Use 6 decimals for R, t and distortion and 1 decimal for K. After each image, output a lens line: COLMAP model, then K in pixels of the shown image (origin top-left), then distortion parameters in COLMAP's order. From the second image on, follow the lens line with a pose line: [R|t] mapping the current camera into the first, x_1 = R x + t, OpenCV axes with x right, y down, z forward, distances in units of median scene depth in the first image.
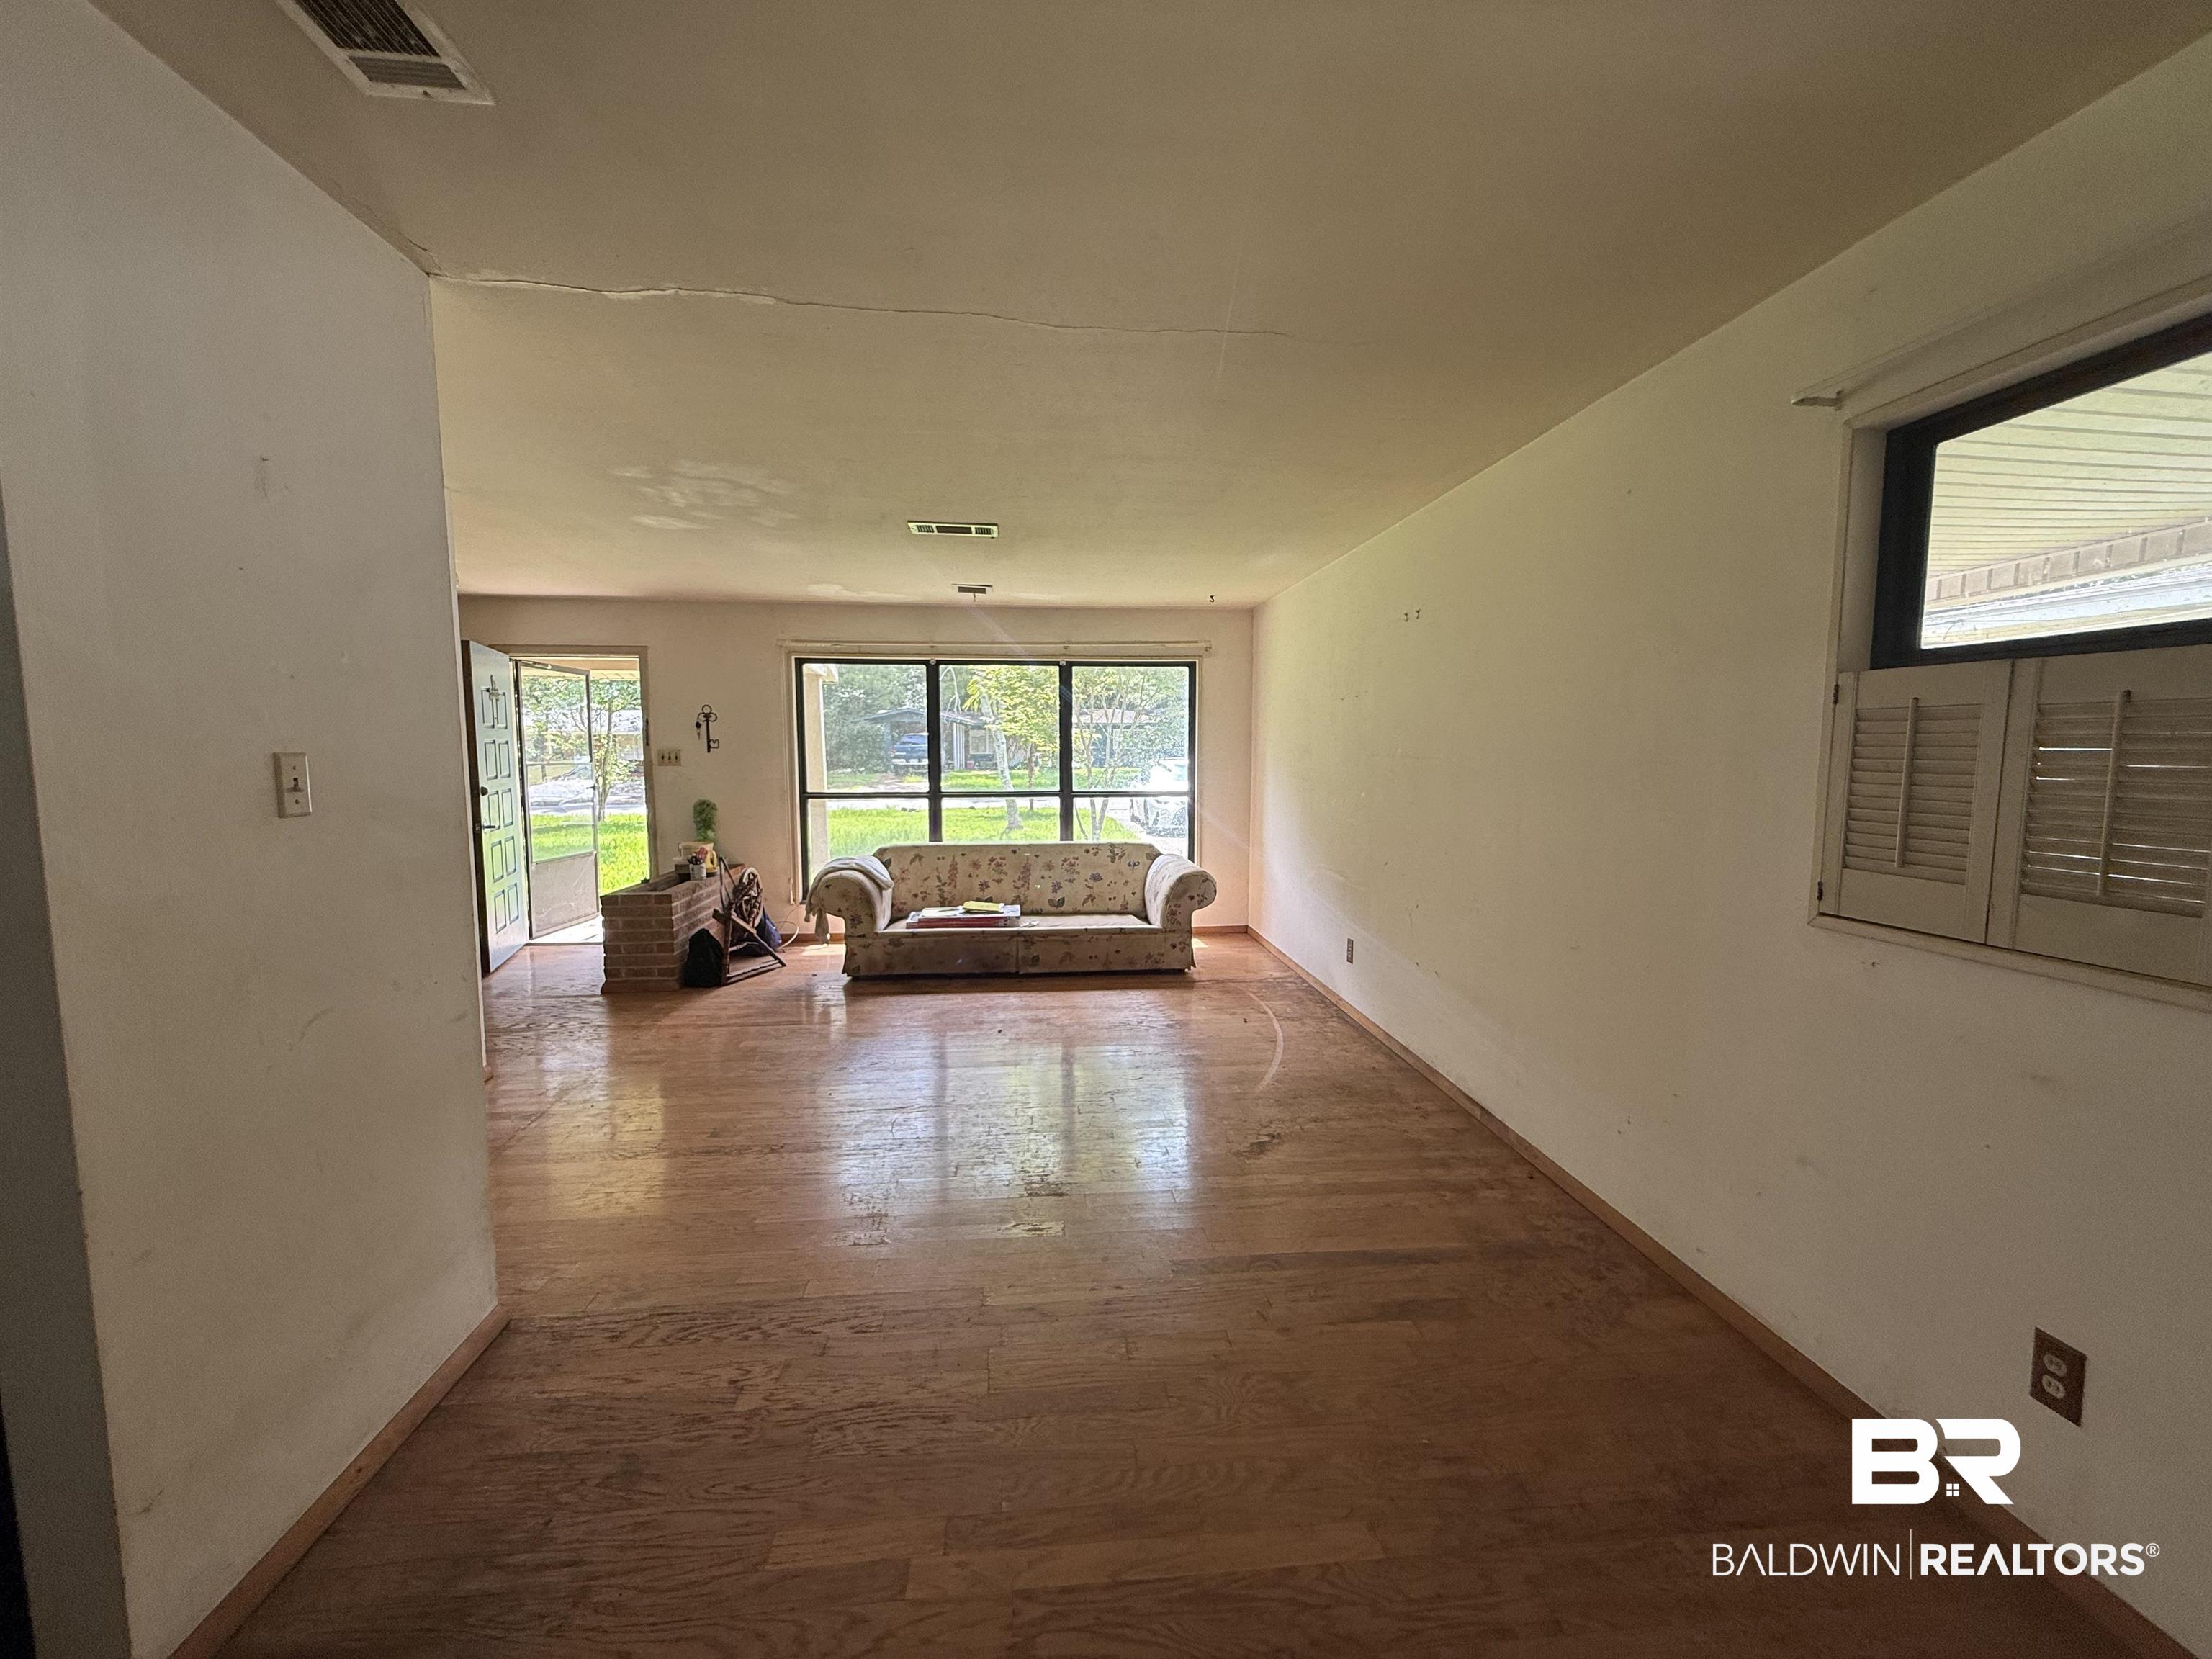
lens RADIAL K [[880.4, 0, 1106.0], [0, 880.4, 829.5], [0, 0, 1]] dist [-0.000363, -0.000012]
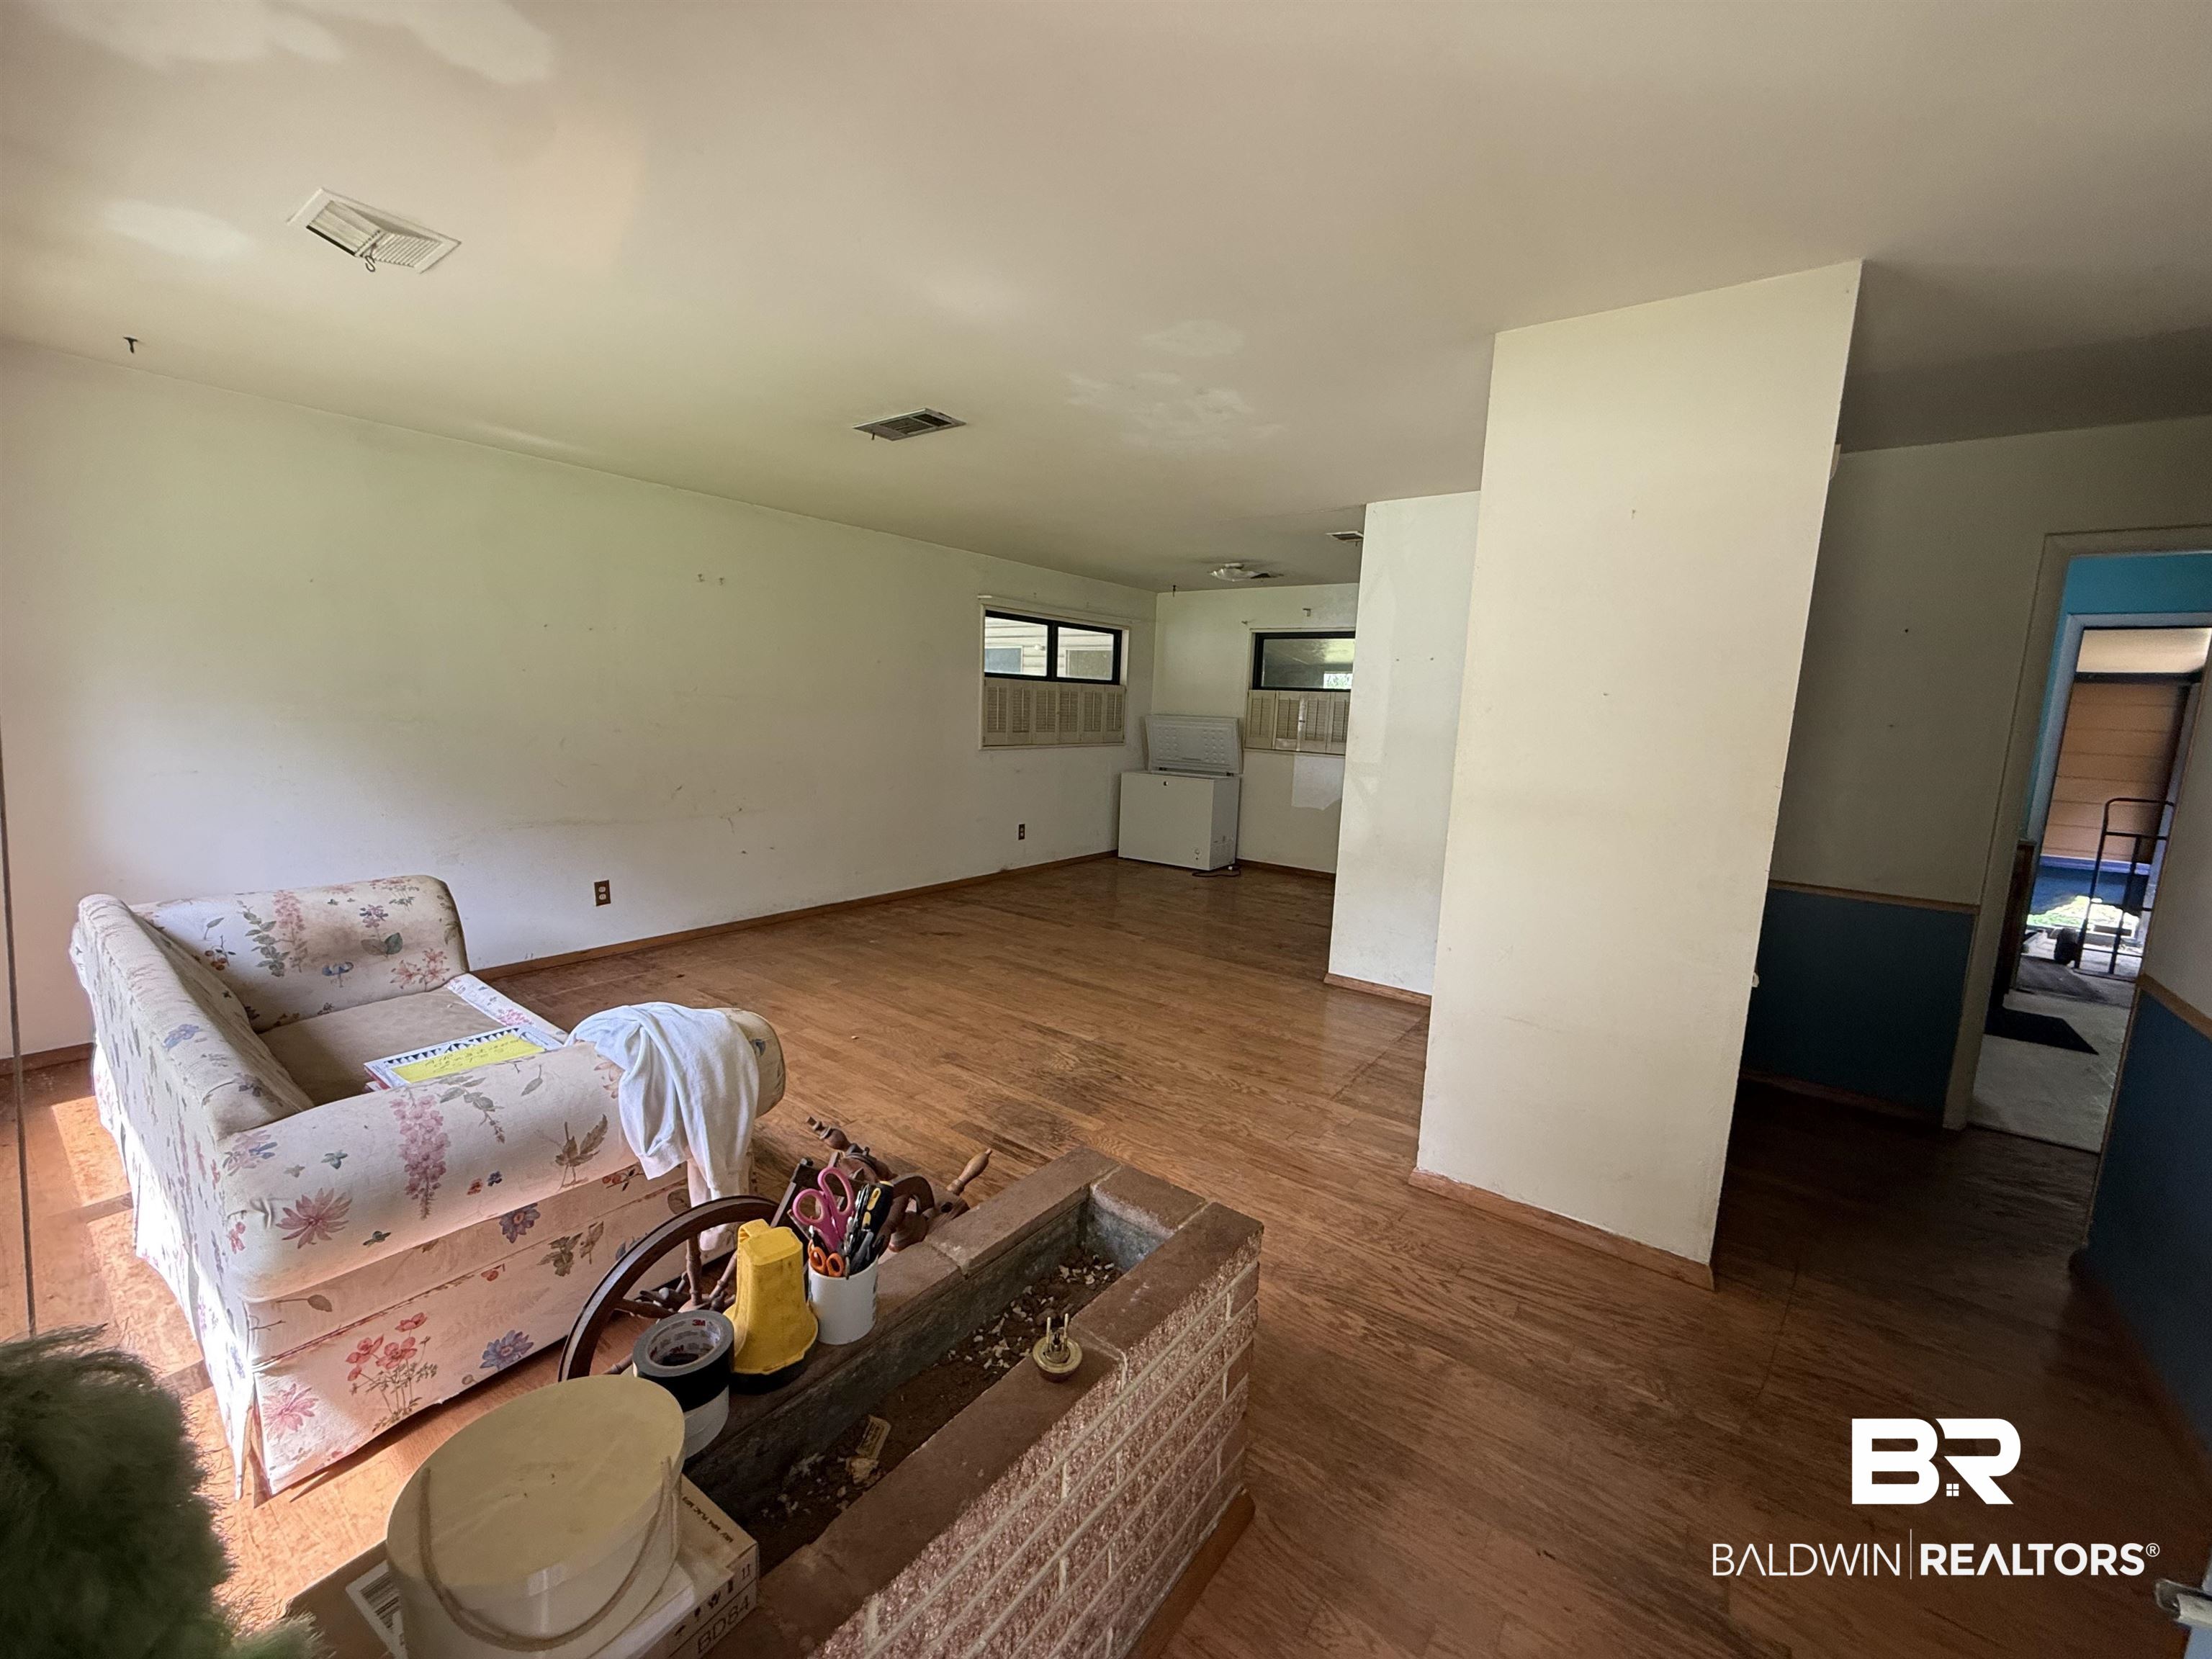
lens RADIAL K [[880.4, 0, 1106.0], [0, 880.4, 829.5], [0, 0, 1]] dist [-0.000363, -0.000012]
pose [[-0.748007, -0.124642, 0.651881, -1.009984], [0.018091, 0.978013, 0.207757, -0.160544], [-0.663444, 0.167197, -0.729306, 1.767657]]
